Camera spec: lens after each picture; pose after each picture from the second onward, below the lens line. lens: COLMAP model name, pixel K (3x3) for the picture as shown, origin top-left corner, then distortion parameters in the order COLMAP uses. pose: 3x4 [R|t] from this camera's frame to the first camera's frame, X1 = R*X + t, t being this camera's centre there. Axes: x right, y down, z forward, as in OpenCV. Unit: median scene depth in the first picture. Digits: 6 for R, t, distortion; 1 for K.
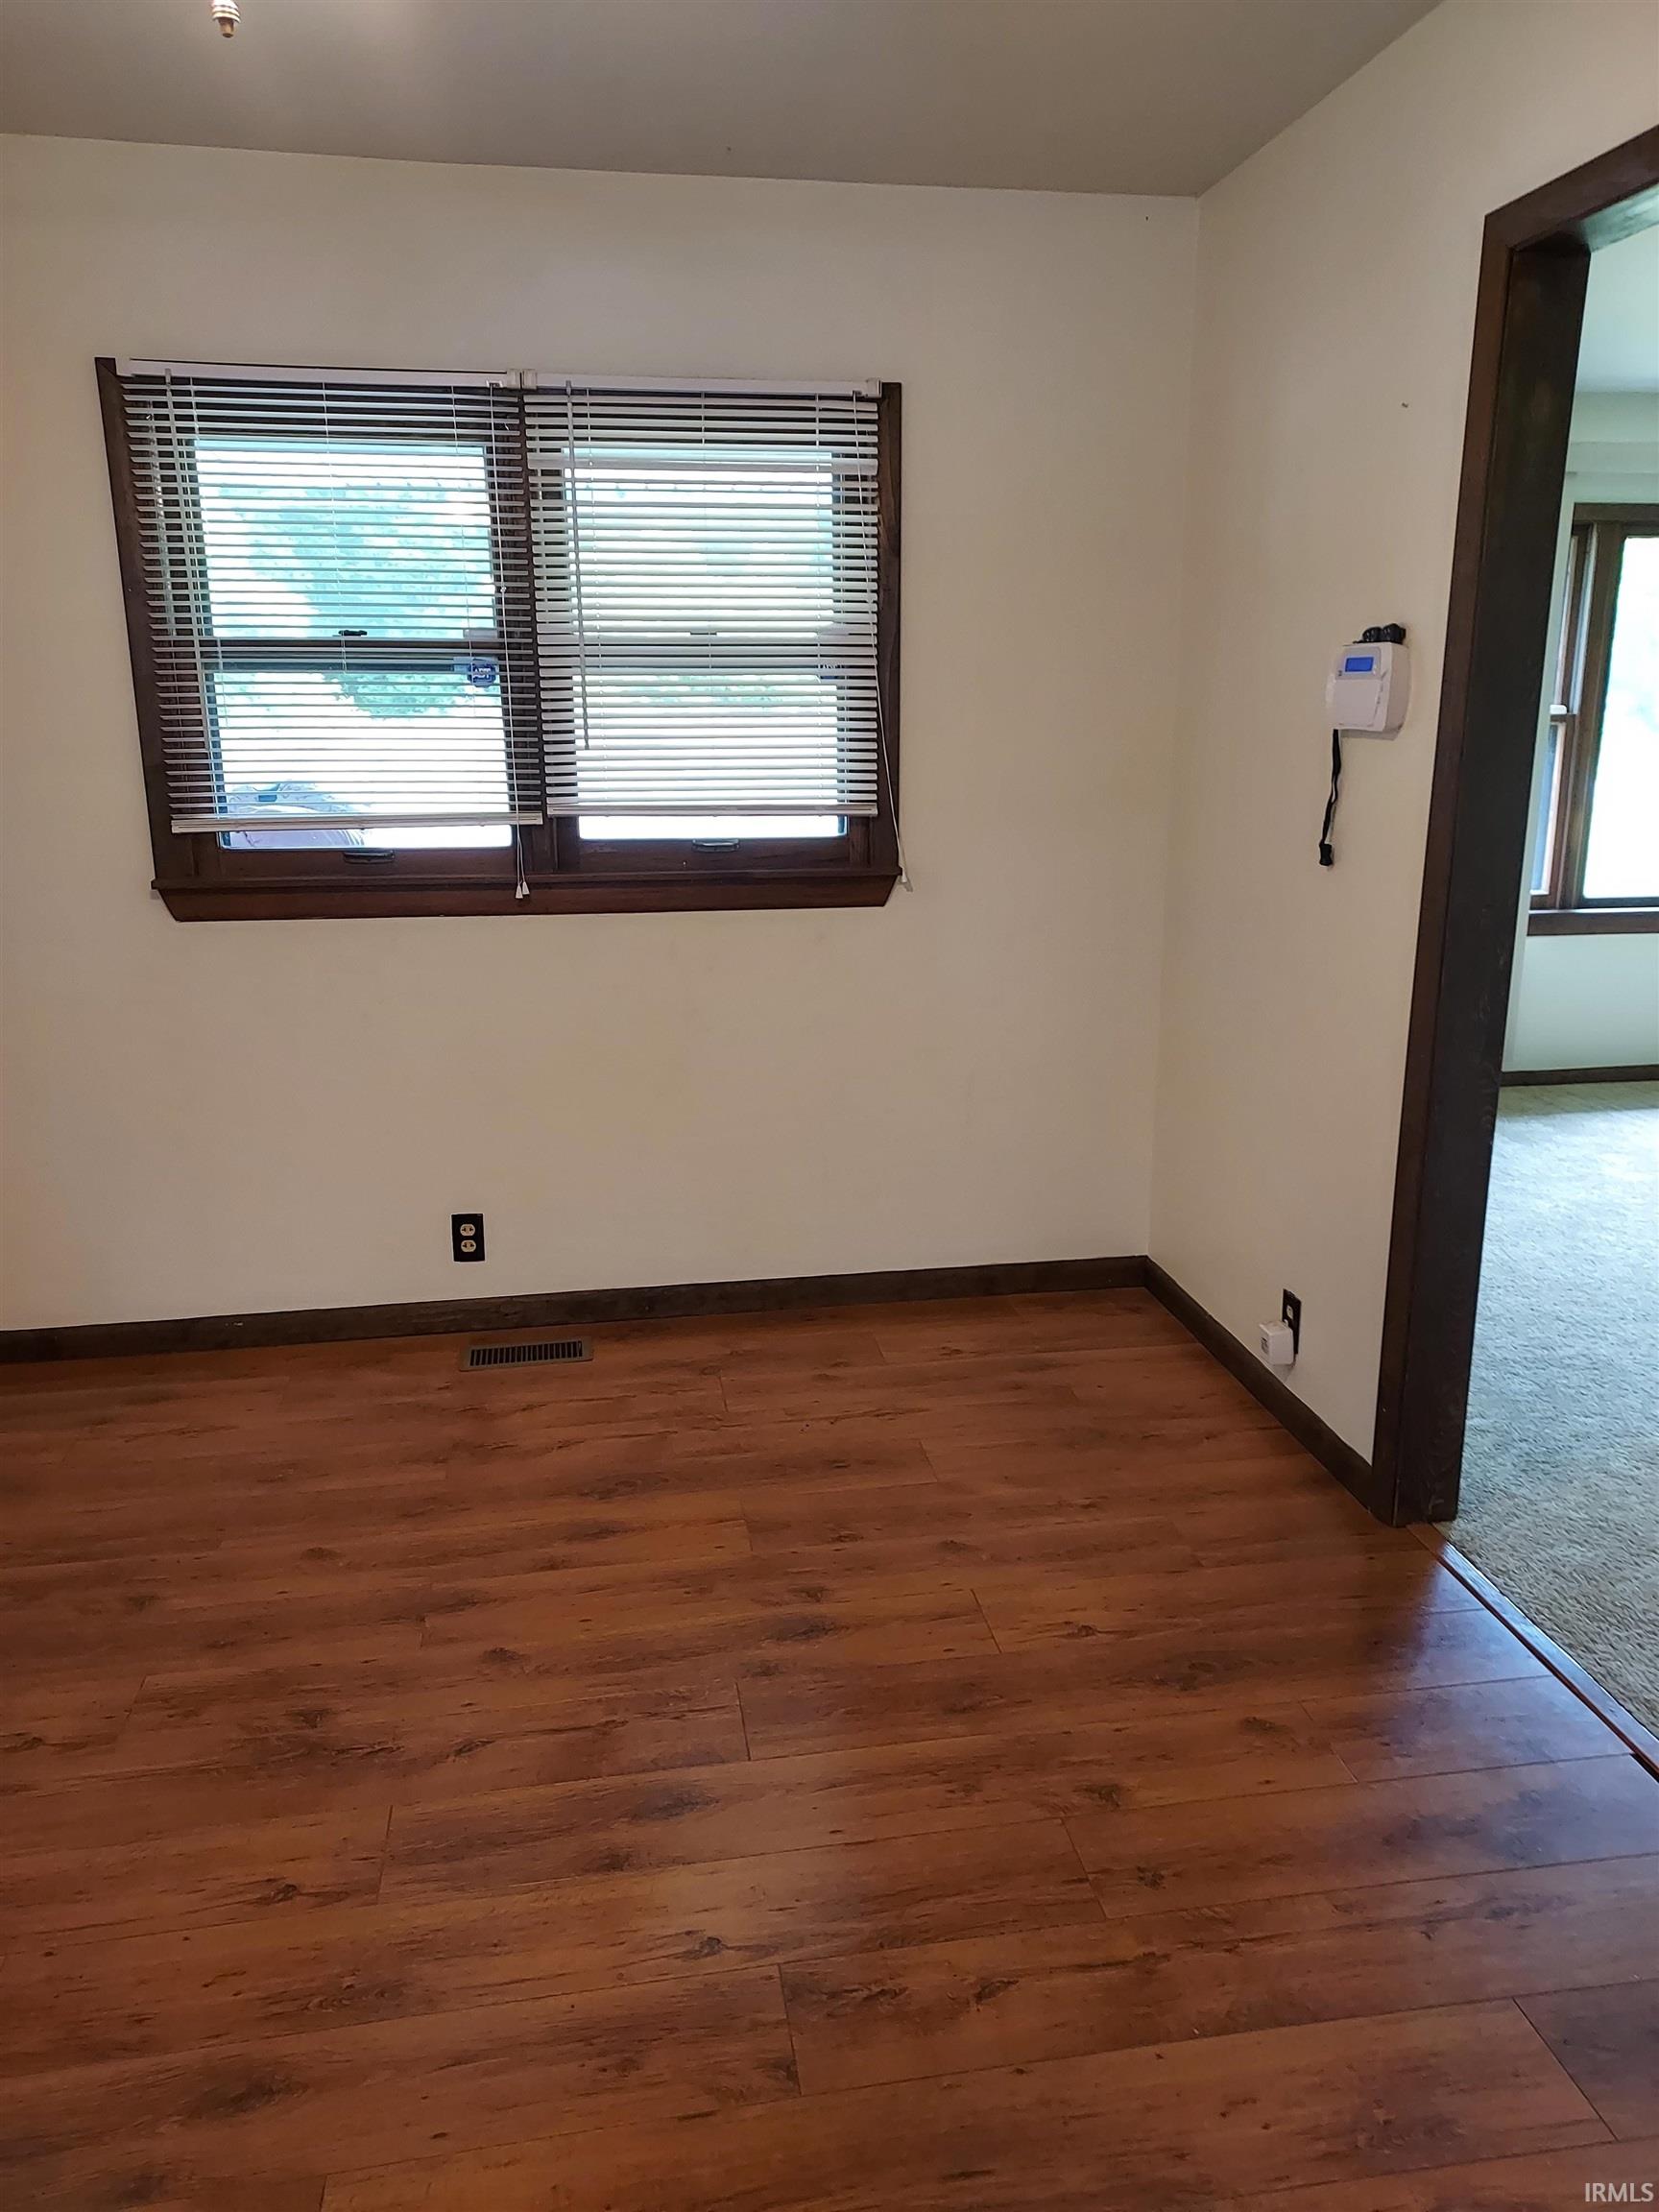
lens RADIAL K [[1585.4, 0, 826.0], [0, 1585.4, 1094.7], [0, 0, 1]] dist [0.004944, -0.003934]
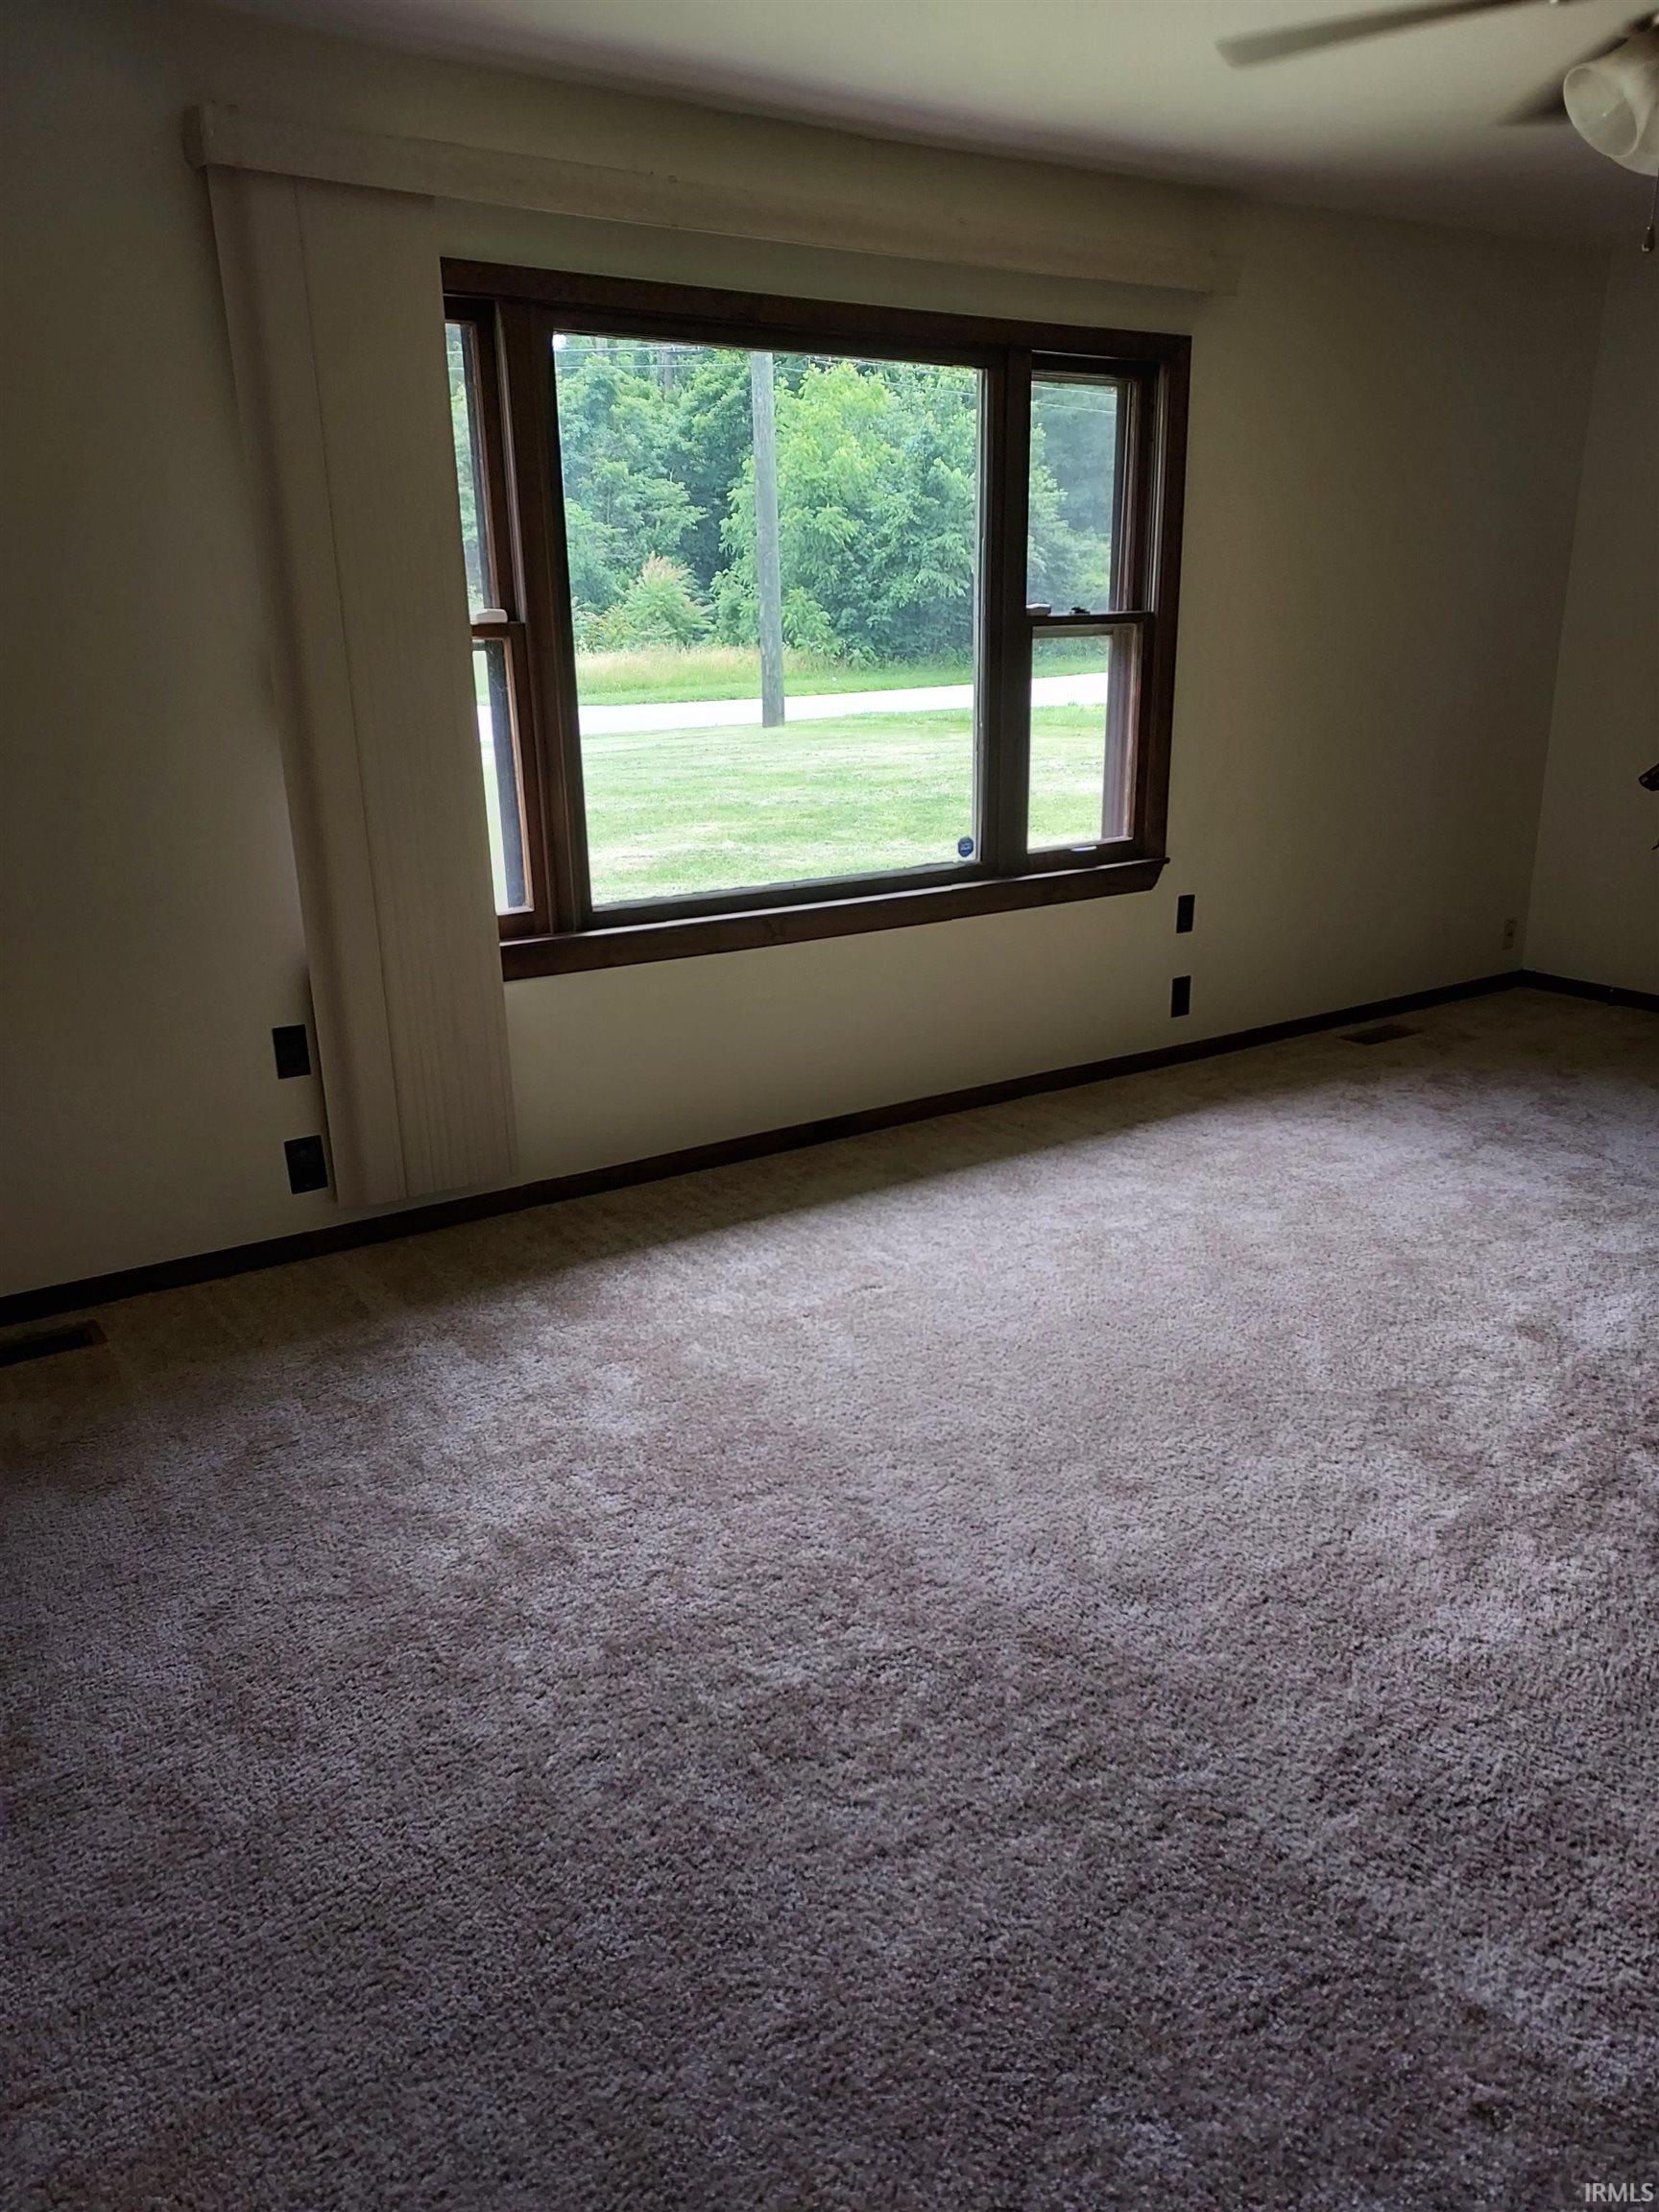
lens RADIAL K [[1585.4, 0, 829.5], [0, 1585.4, 1114.6], [0, 0, 1]] dist [0.004944, -0.003934]
pose [[0.912632, -0.131050, 0.387206, 0.326782], [0.101415, 0.990192, 0.096098, -0.100904], [-0.396002, -0.048433, 0.916971, 0.392144]]
